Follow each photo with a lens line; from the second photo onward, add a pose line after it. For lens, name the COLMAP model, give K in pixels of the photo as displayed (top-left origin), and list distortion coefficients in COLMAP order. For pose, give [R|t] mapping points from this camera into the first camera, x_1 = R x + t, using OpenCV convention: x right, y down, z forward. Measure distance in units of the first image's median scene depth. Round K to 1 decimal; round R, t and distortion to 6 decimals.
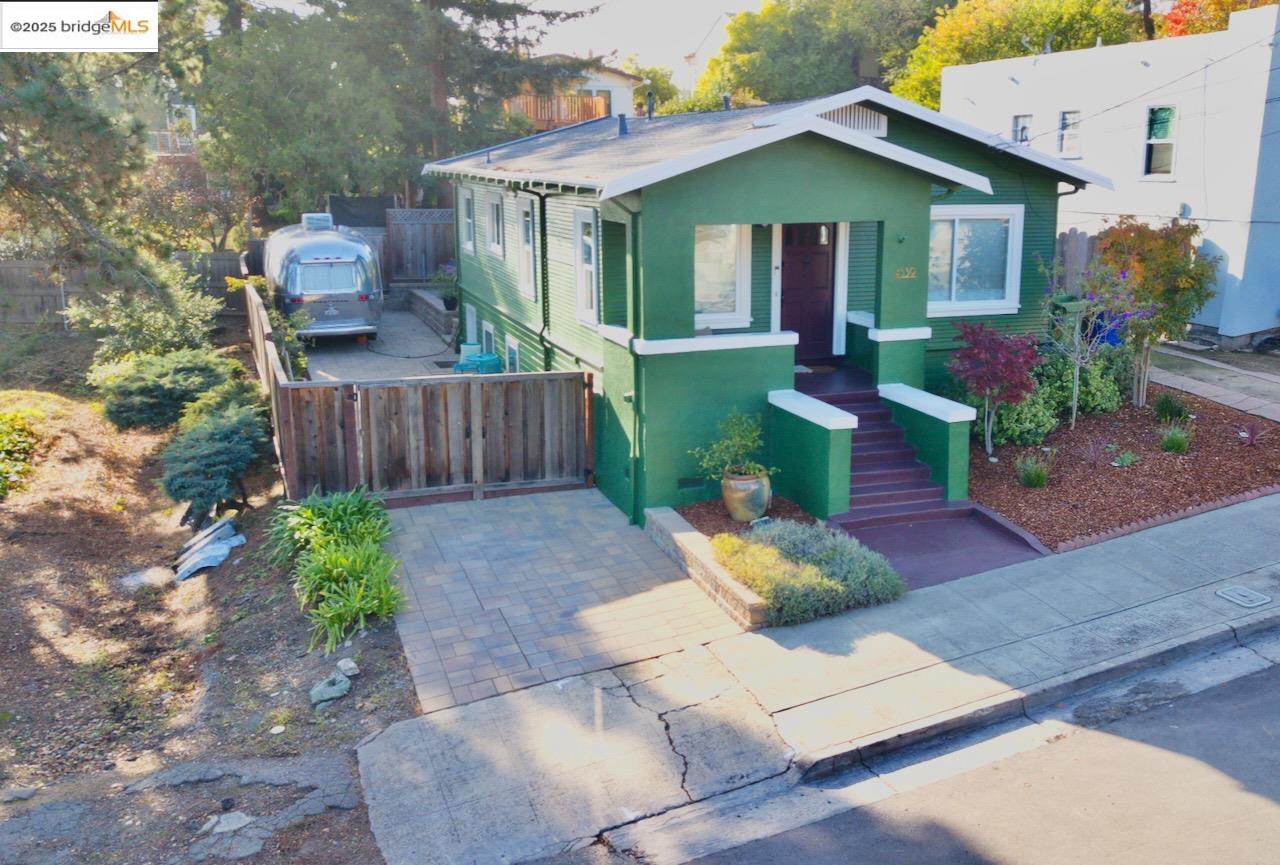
lens RADIAL K [[1208.8, 0, 741.6], [0, 1208.8, 431.9], [0, 0, 1]] dist [0.010227, -0.010319]
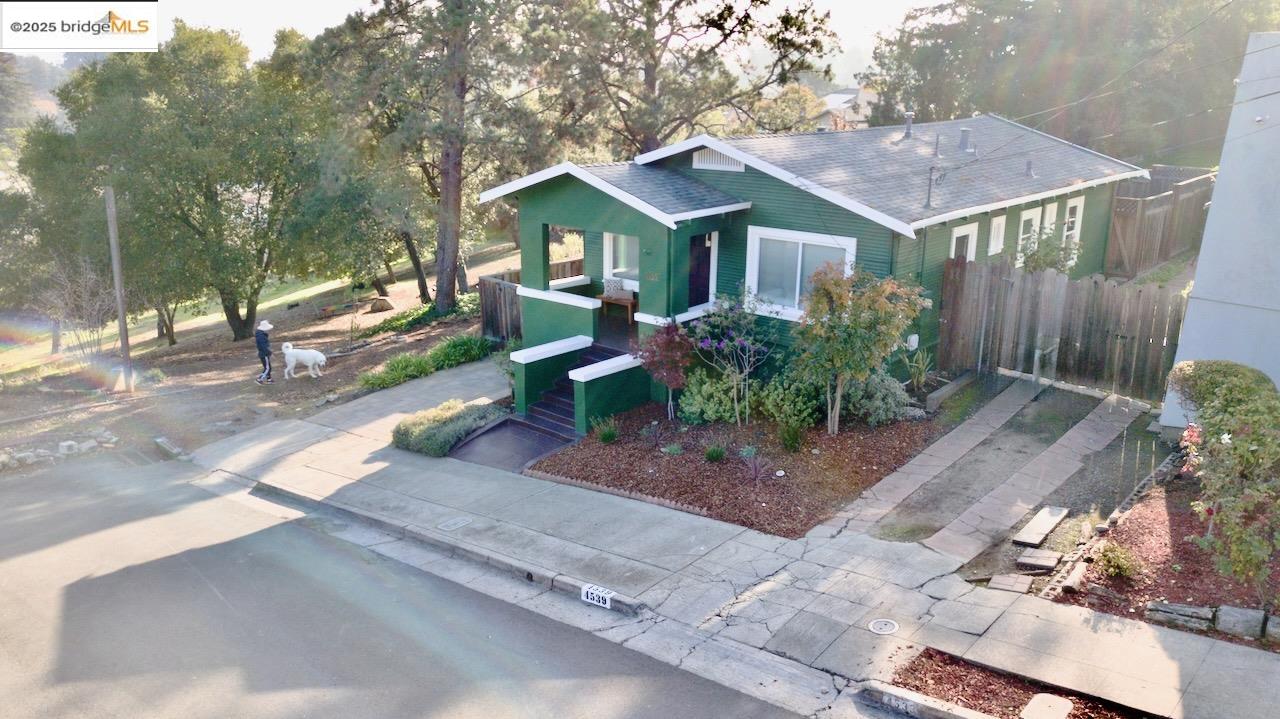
lens RADIAL K [[973.6, 0, 636.0], [0, 973.6, 329.7], [0, 0, 1]] dist [0.036487, -0.046615]
pose [[0.433432, 0.220321, -0.873840, 1.172558], [-0.187697, 0.970460, 0.151583, -0.248808], [0.881423, 0.098316, 0.461982, 0.481574]]
